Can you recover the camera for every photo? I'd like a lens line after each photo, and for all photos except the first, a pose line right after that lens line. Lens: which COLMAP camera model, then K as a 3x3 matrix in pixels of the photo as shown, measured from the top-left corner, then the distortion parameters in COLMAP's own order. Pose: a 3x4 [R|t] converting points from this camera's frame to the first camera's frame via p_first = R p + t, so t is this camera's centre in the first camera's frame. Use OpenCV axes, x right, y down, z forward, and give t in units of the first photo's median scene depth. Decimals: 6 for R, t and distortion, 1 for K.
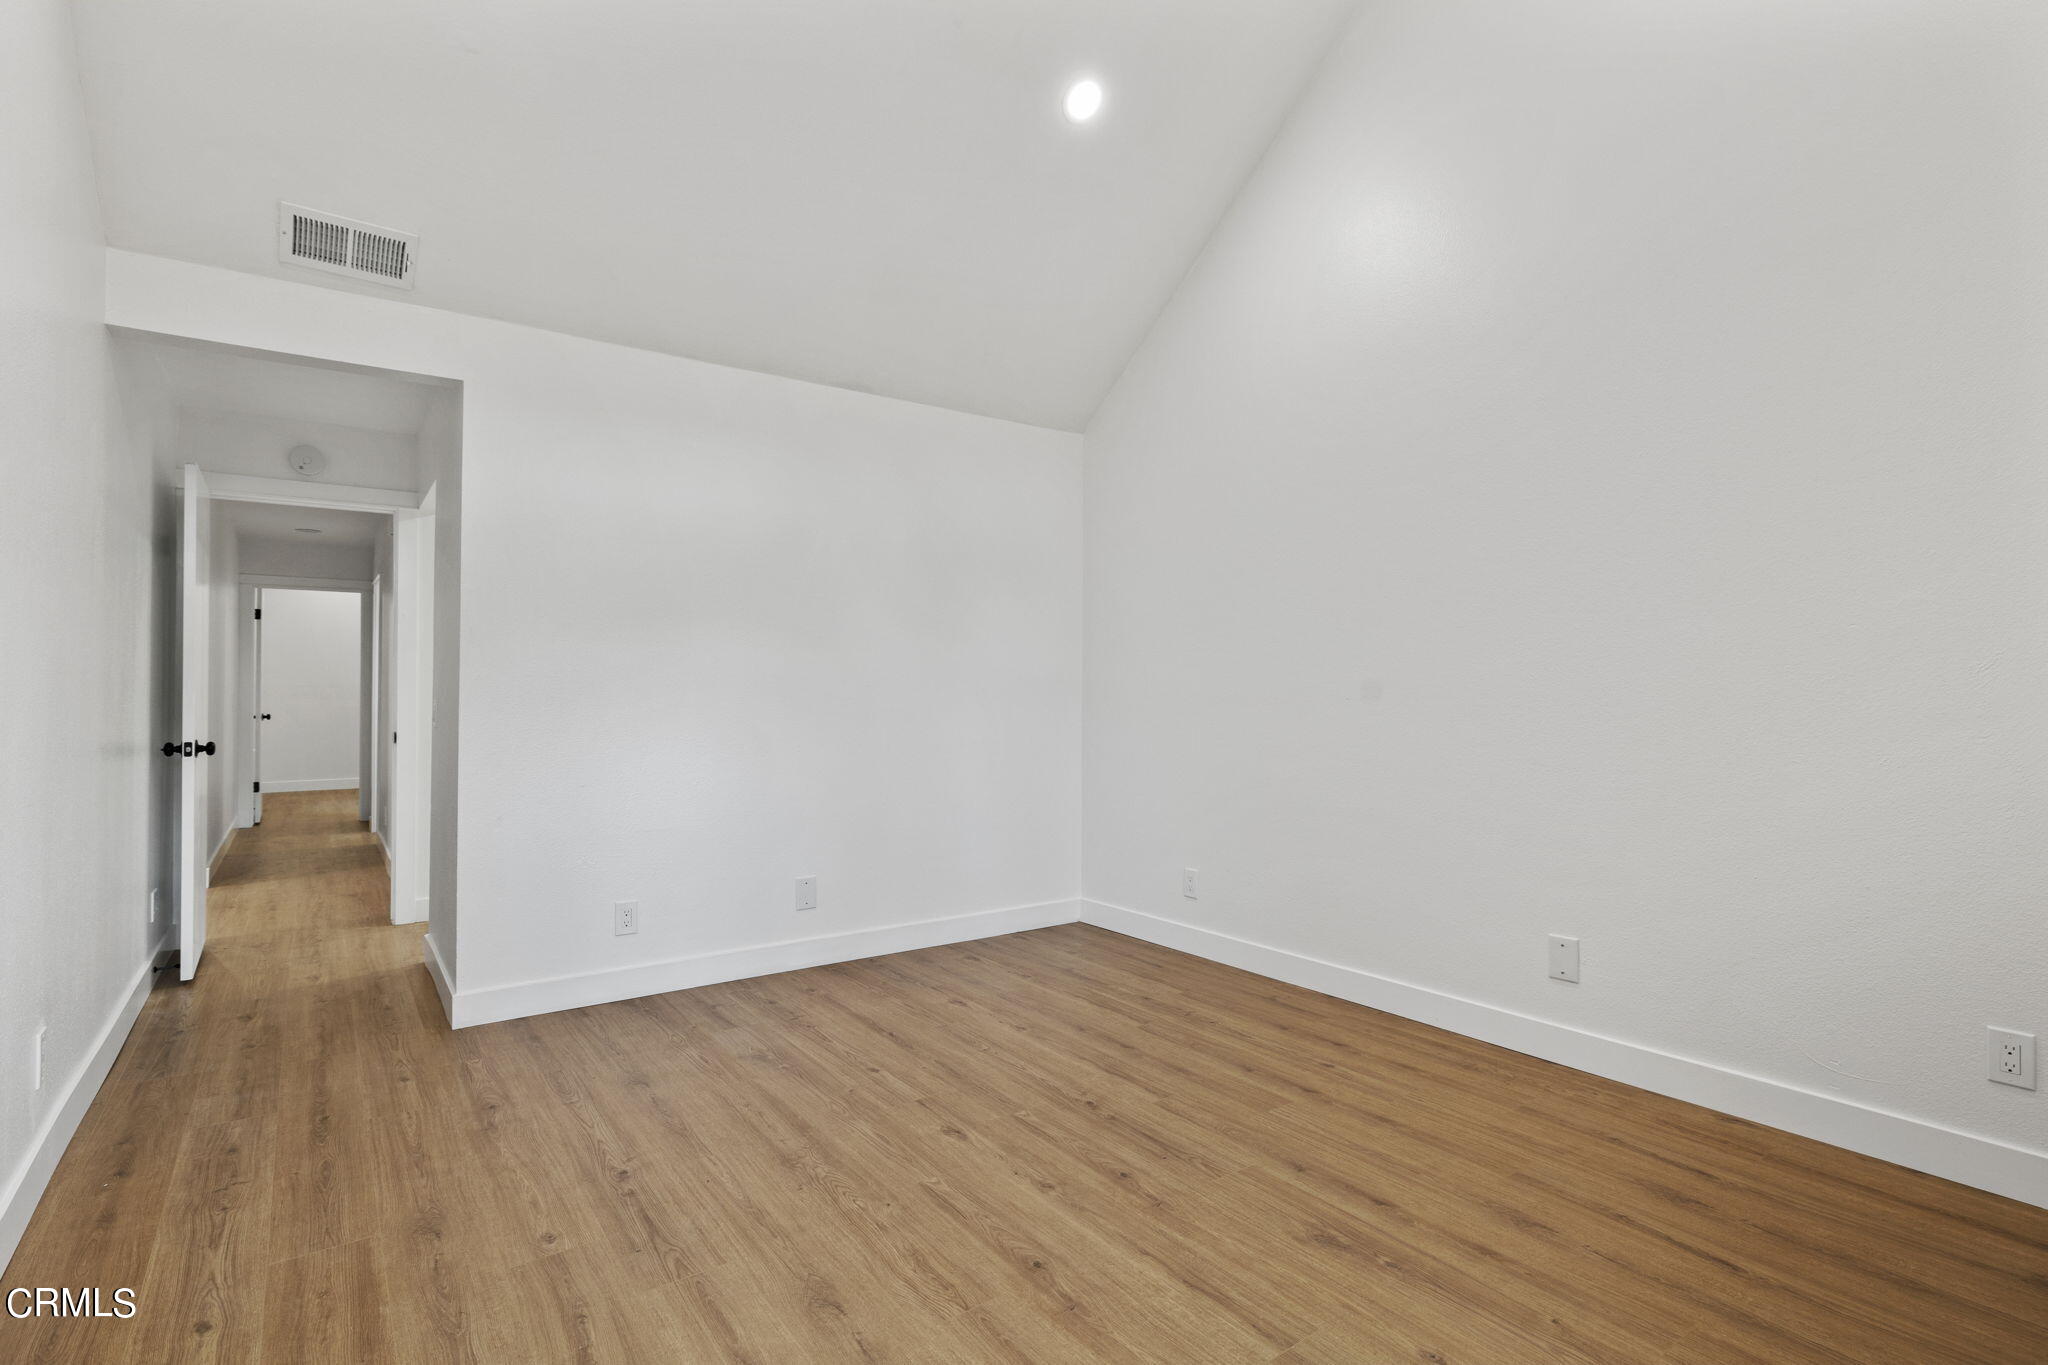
lens RADIAL K [[963.5, 0, 1024.0], [0, 963.5, 682.5], [0, 0, 1]] dist [-0.001654, -0.000401]
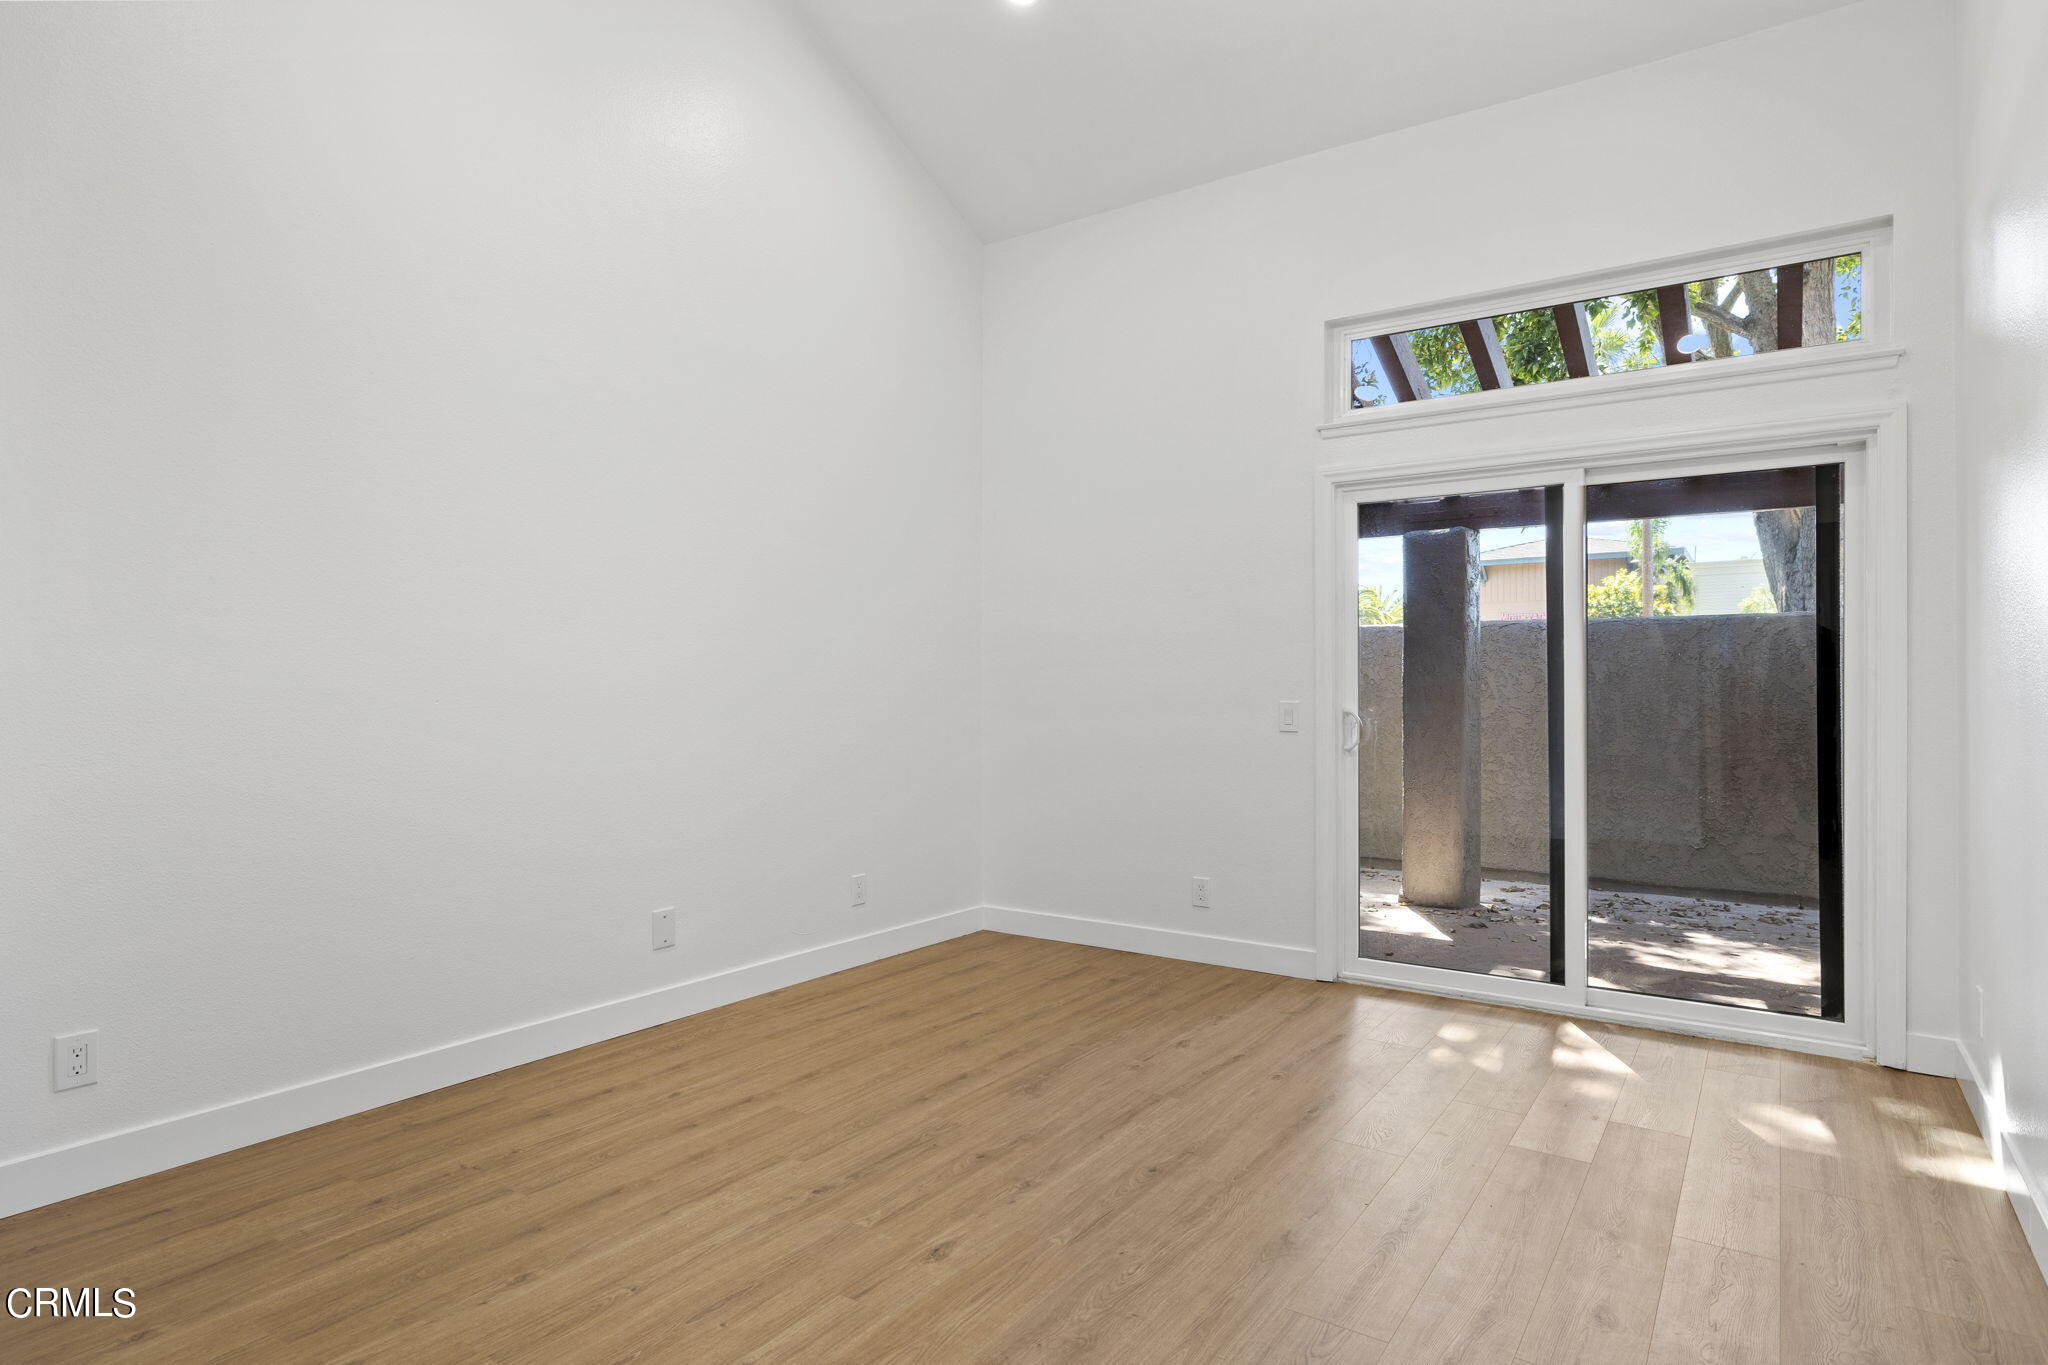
lens RADIAL K [[1105.7, 0, 1026.2], [0, 1105.7, 683.7], [0, 0, 1]] dist [-0.000463, -0.000139]
pose [[-0.327481, 0.003882, 0.944850, -0.909991], [-0.013037, 0.999878, -0.008627, 0.011064], [-0.944768, -0.015143, -0.327390, 1.185574]]
